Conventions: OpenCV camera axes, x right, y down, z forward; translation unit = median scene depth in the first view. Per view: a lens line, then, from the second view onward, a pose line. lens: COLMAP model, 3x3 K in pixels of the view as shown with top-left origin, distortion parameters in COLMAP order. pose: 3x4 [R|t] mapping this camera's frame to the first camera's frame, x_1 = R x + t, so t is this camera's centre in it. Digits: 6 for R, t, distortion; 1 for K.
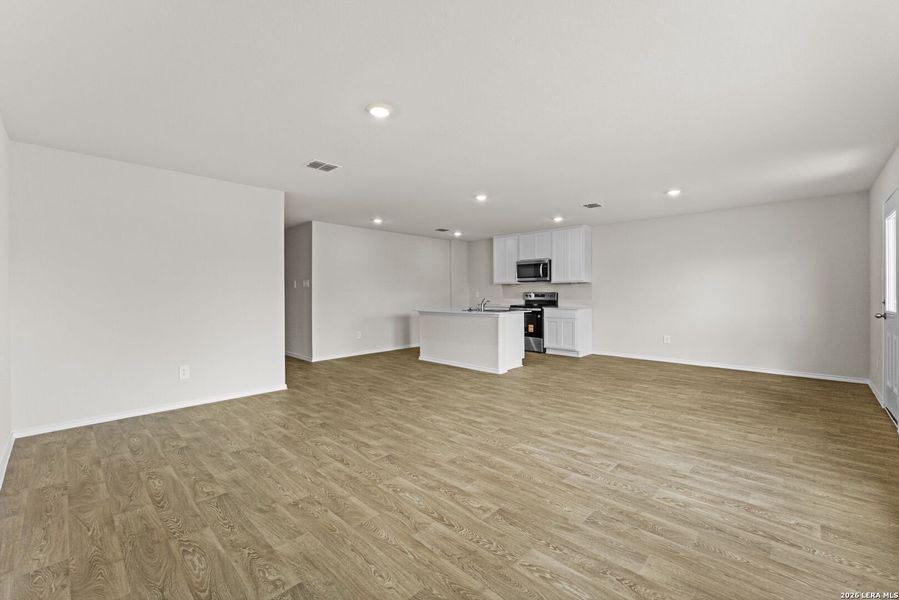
lens RADIAL K [[369.5, 0, 444.4], [0, 369.5, 296.1], [0, 0, 1]] dist [0.000080, -0.000039]
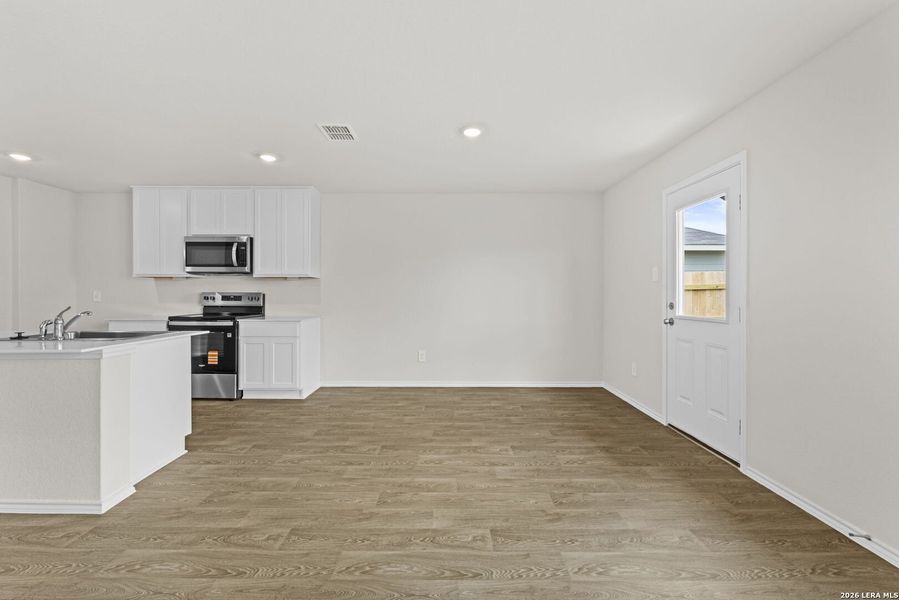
lens RADIAL K [[369.5, 0, 444.4], [0, 369.5, 296.1], [0, 0, 1]] dist [0.000080, -0.000039]
pose [[0.722883, 0.000860, 0.690970, 0.102539], [0.001522, 0.999995, -0.002837, -0.002774], [-0.690968, 0.003103, 0.722878, 0.363966]]
